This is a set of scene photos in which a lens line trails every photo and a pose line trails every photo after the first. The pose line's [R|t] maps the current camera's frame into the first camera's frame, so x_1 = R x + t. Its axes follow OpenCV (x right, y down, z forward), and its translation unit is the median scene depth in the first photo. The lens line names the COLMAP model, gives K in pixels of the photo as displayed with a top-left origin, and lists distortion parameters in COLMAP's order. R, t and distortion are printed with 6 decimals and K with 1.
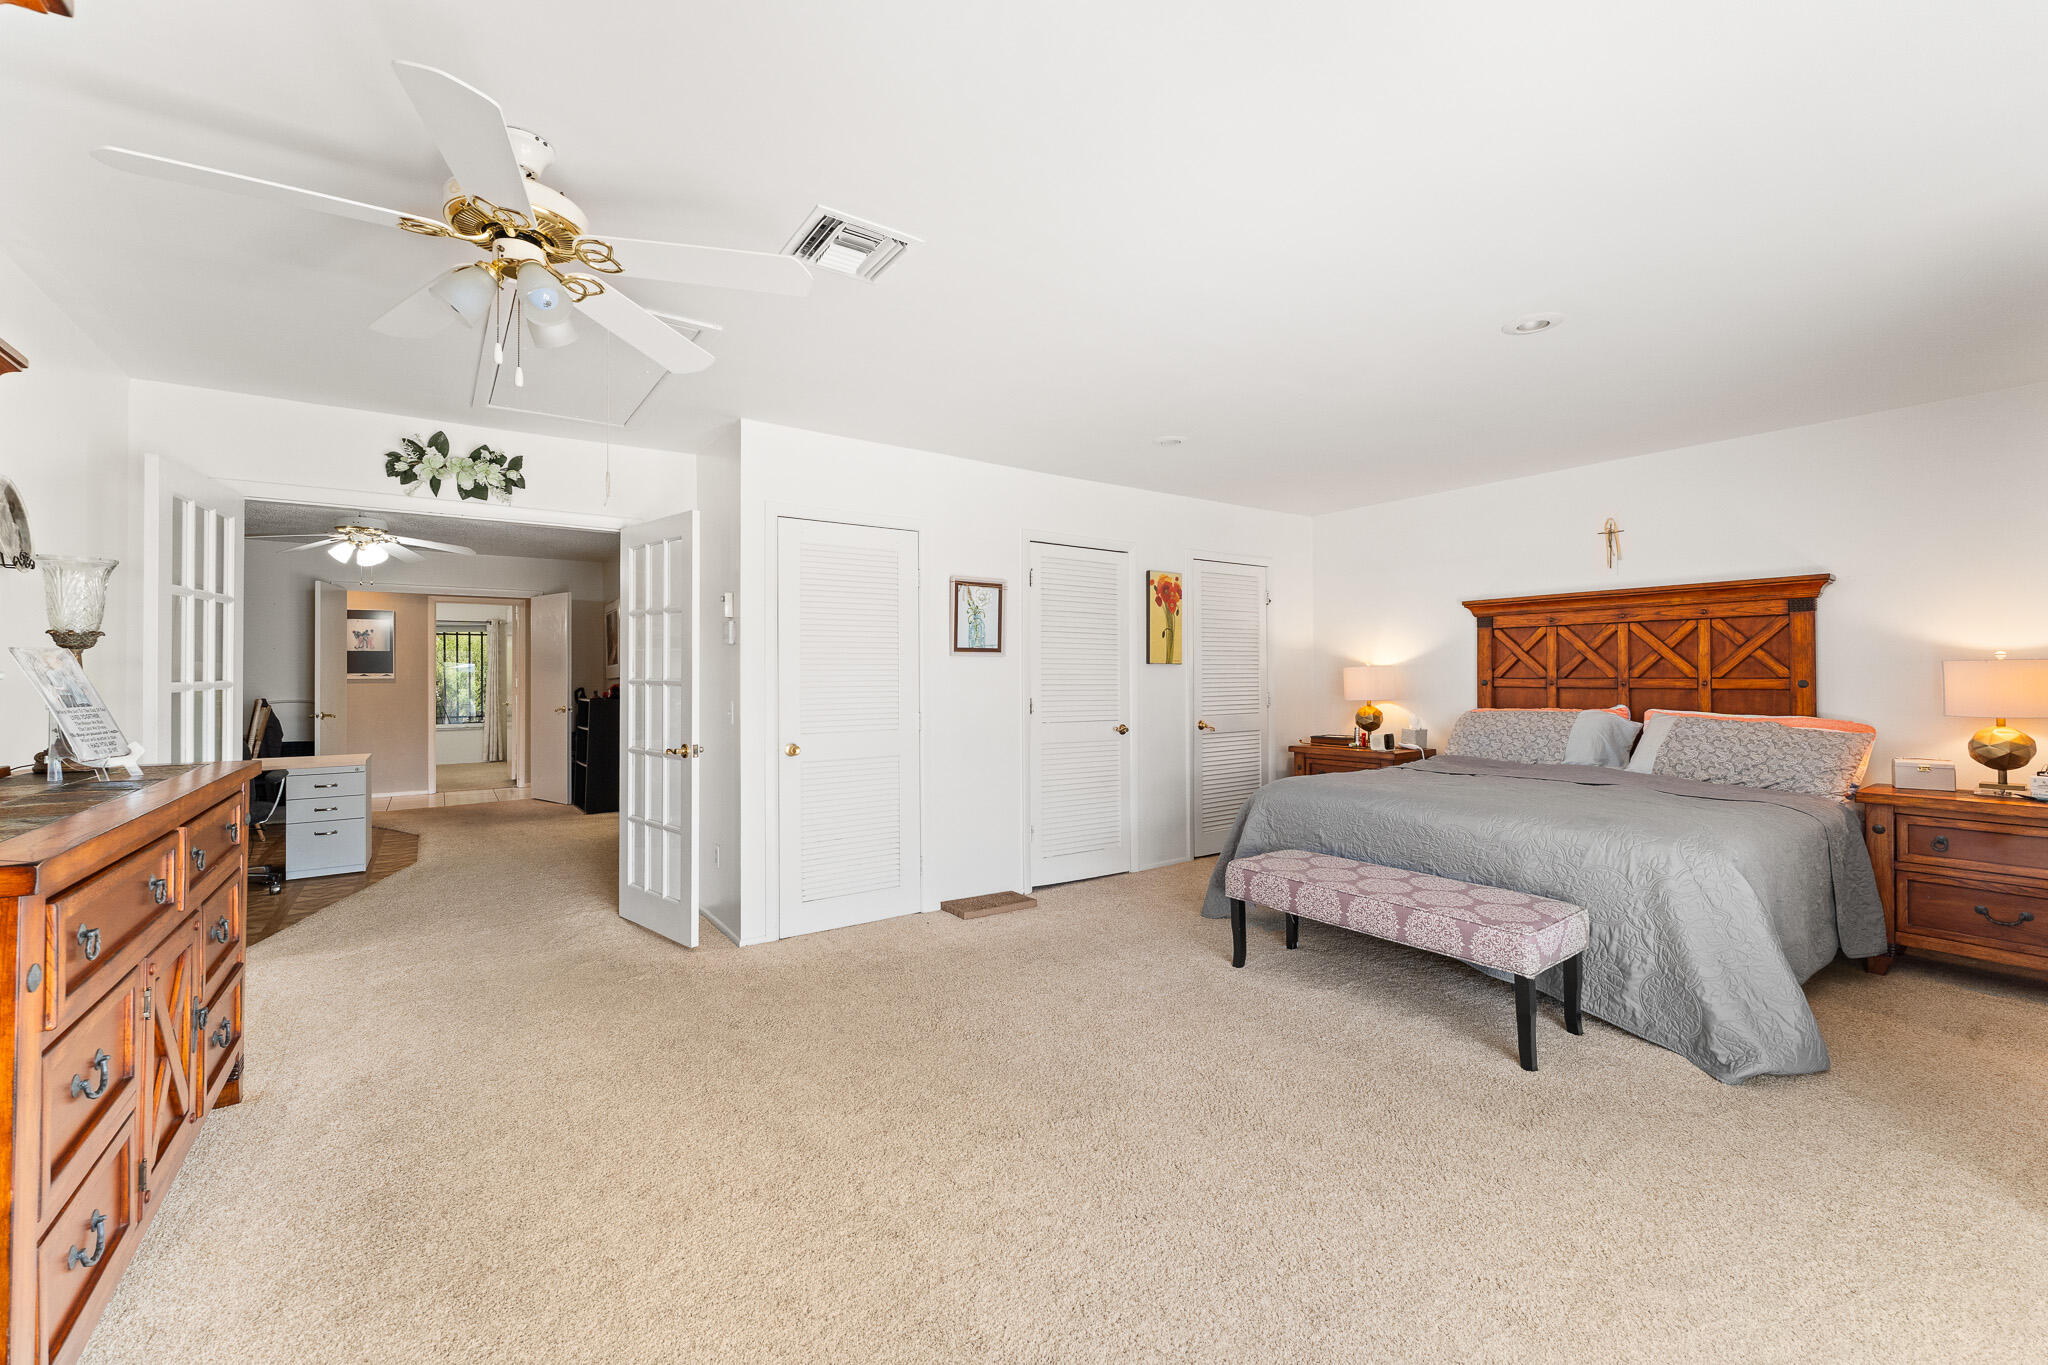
lens RADIAL K [[819.1, 0, 1024.0], [0, 819.1, 682.5], [0, 0, 1]] dist [-0.000110, -0.000407]
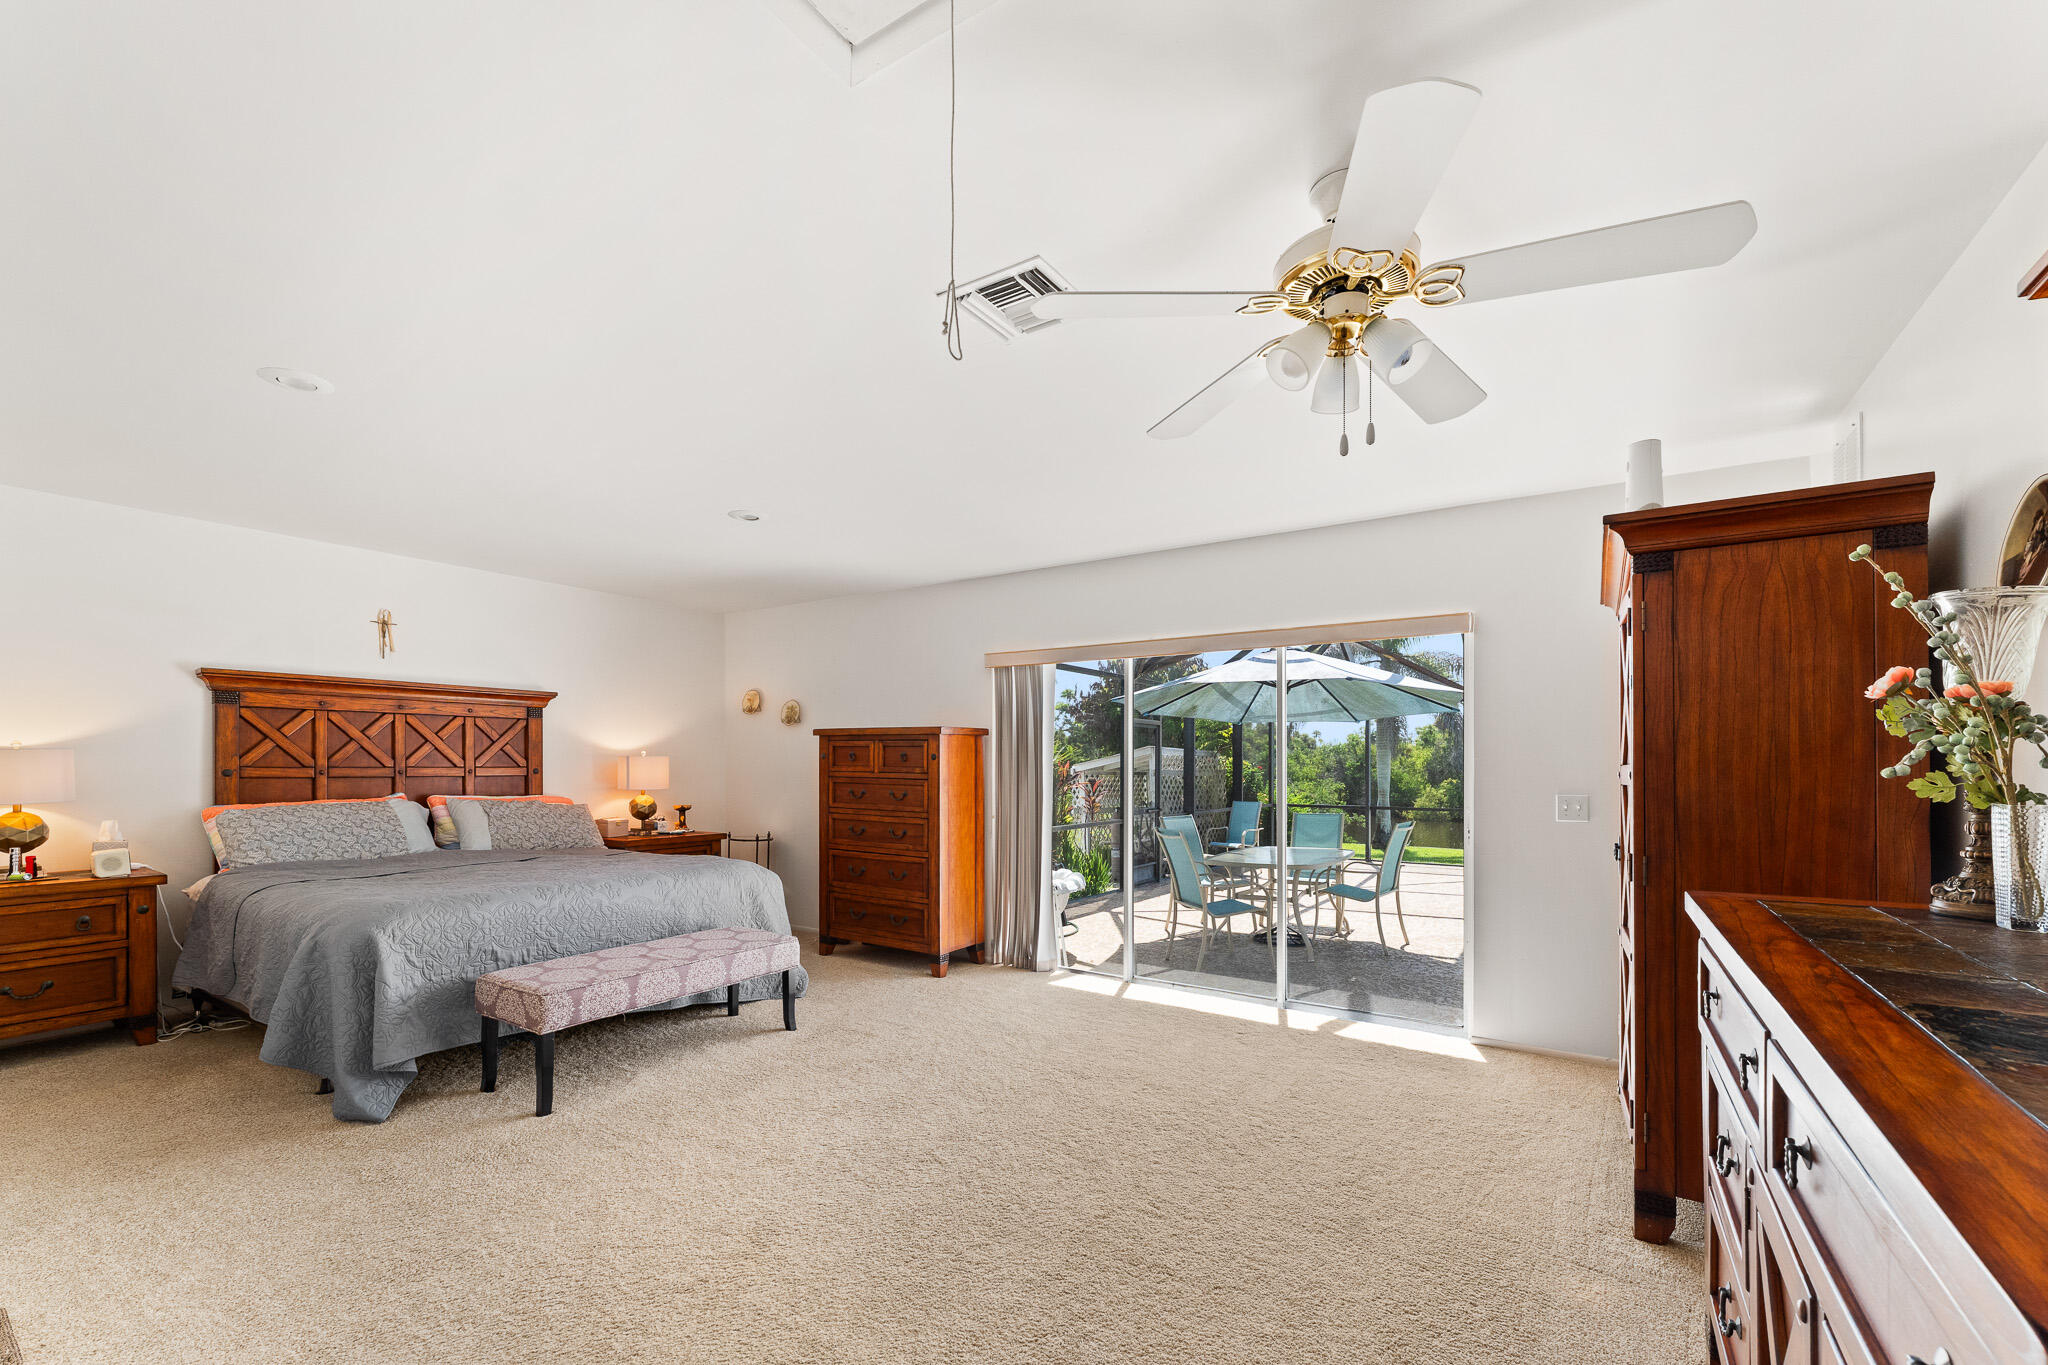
lens RADIAL K [[839.6, 0, 1023.0], [0, 839.6, 760.7], [0, 0, 1]] dist [-0.000694, -0.000129]
pose [[-0.347178, 0.002778, 0.937795, -0.587140], [0.002949, 0.999994, -0.001870, -0.009810], [-0.937794, 0.002117, -0.347184, 0.680778]]
